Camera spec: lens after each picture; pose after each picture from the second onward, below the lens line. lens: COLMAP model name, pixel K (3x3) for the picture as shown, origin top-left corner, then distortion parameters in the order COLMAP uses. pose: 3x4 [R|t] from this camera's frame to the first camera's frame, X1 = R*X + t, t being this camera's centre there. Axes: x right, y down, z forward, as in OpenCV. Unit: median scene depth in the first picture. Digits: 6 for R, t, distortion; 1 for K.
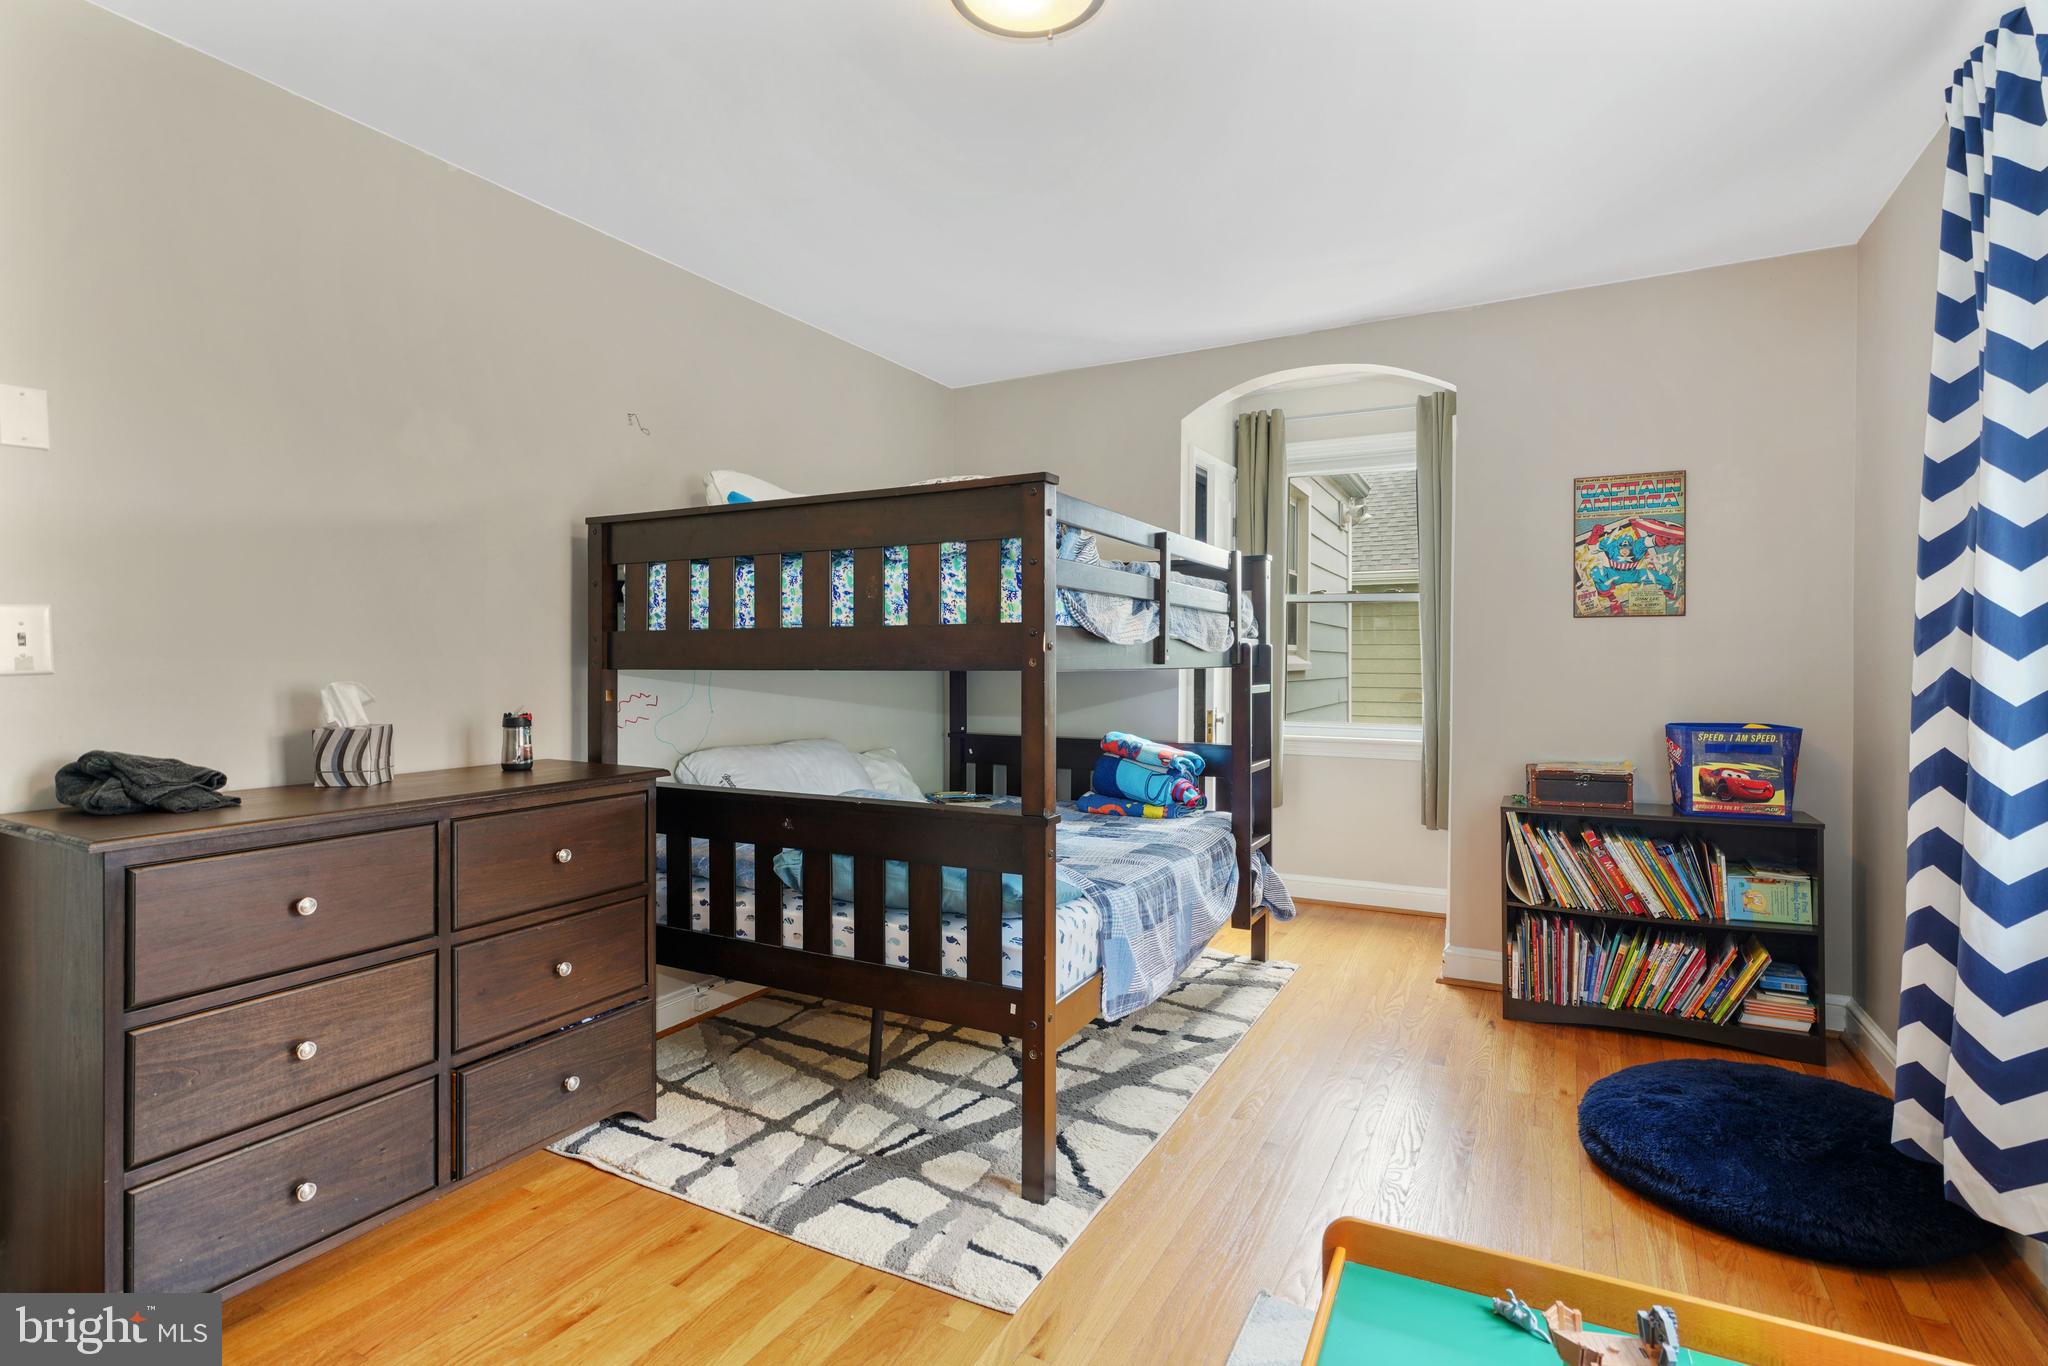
lens RADIAL K [[988.0, 0, 1025.1], [0, 988.0, 670.2], [0, 0, 1]] dist [-0.000642, -0.000026]
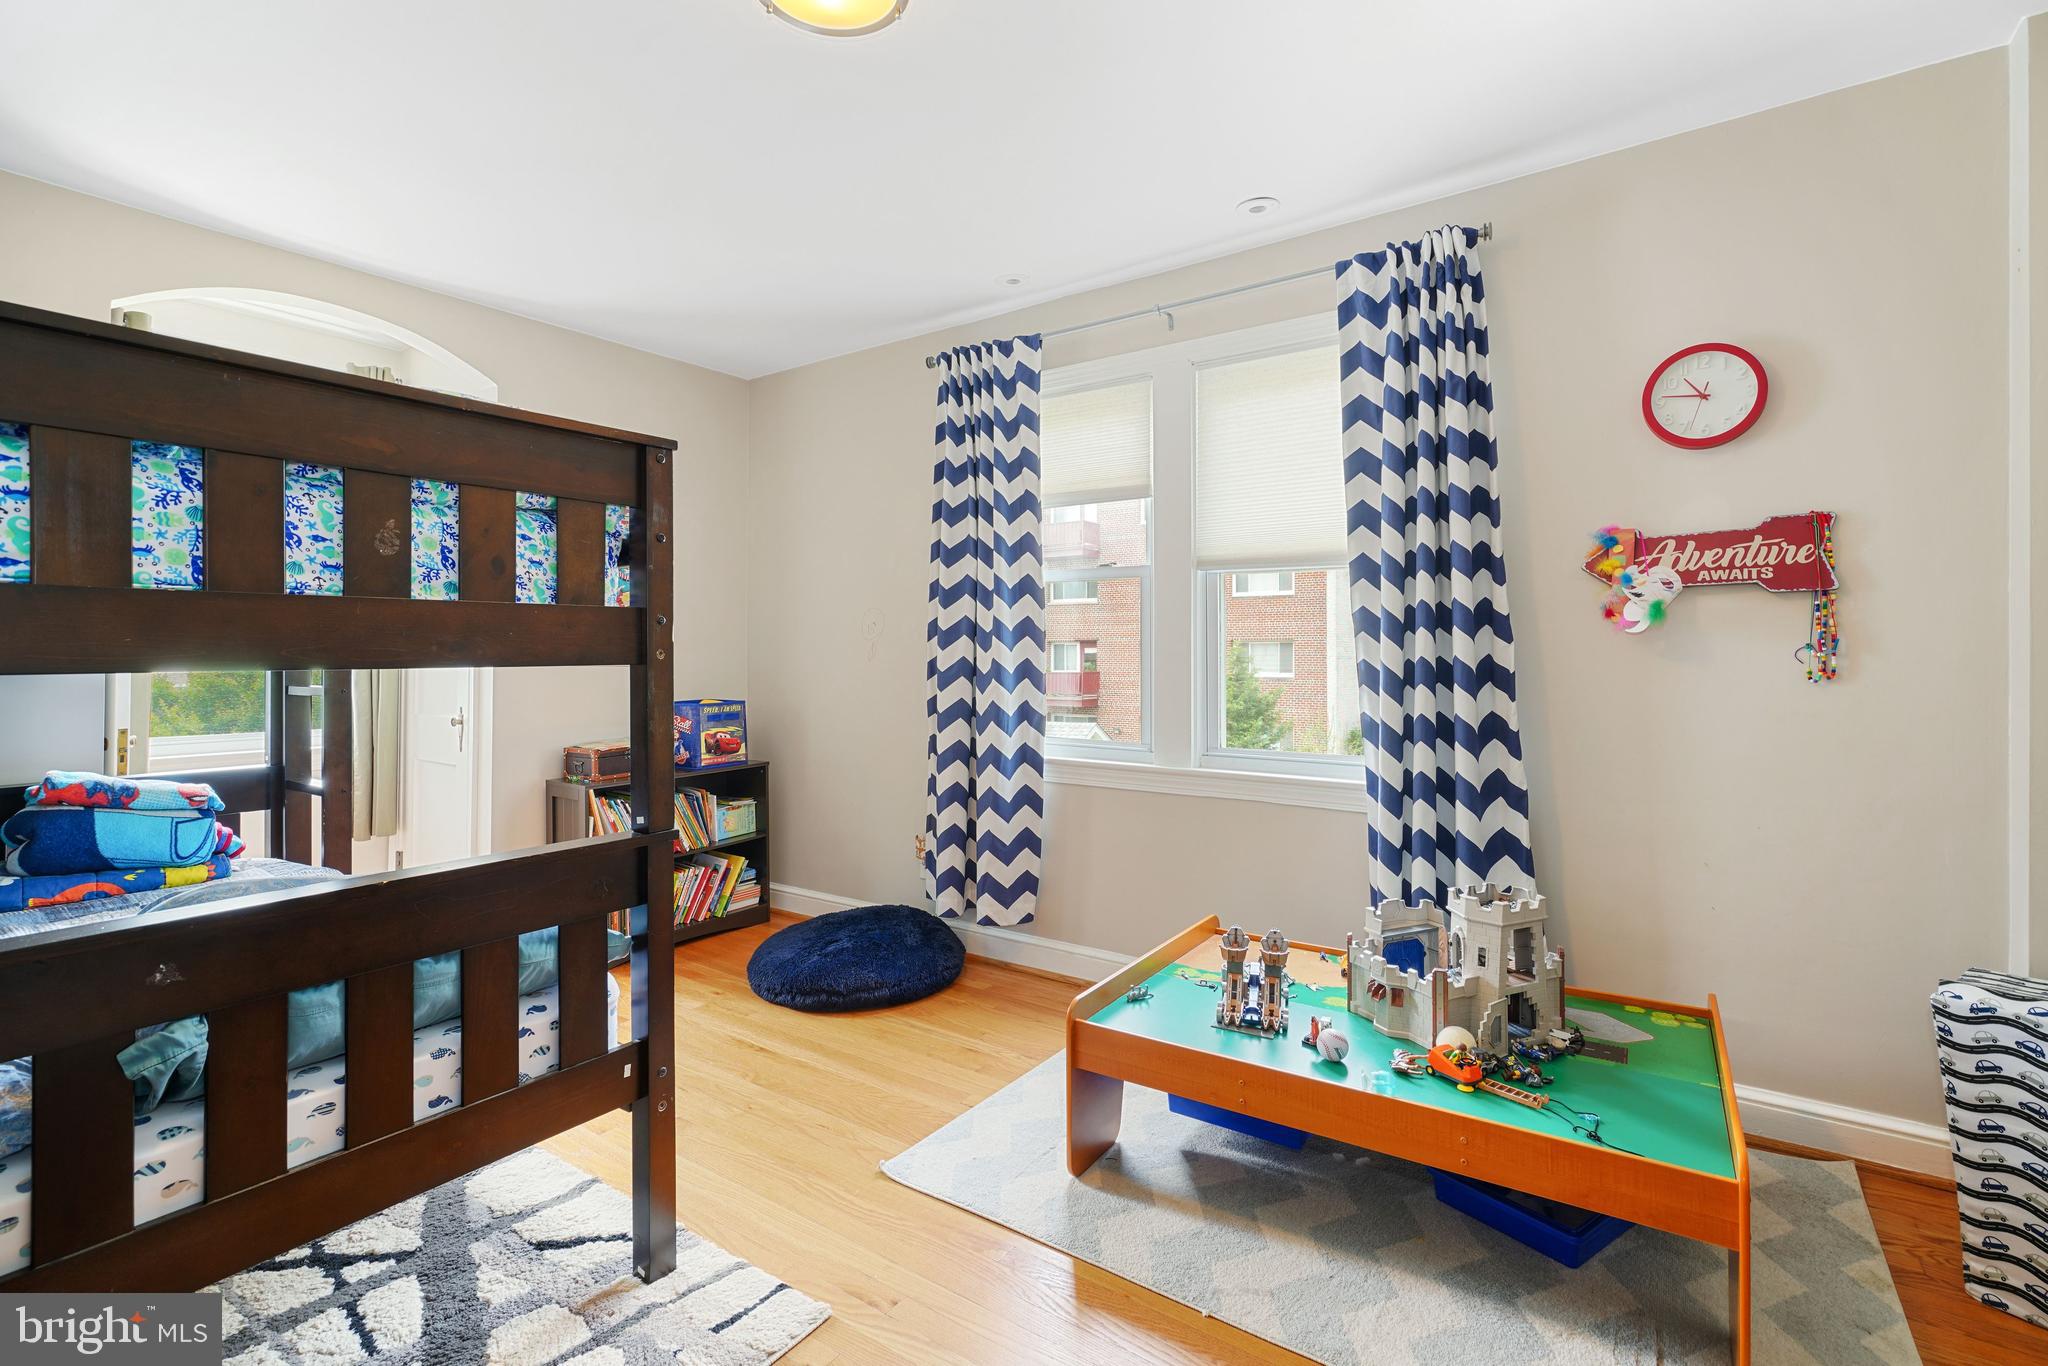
lens RADIAL K [[941.2, 0, 1027.8], [0, 941.2, 649.5], [0, 0, 1]] dist [-0.010013, 0.003338]
pose [[0.113801, 0.004140, 0.993495, -0.669309], [0.016786, 0.999841, -0.006089, -0.001396], [-0.993362, 0.017369, 0.113714, 0.499366]]
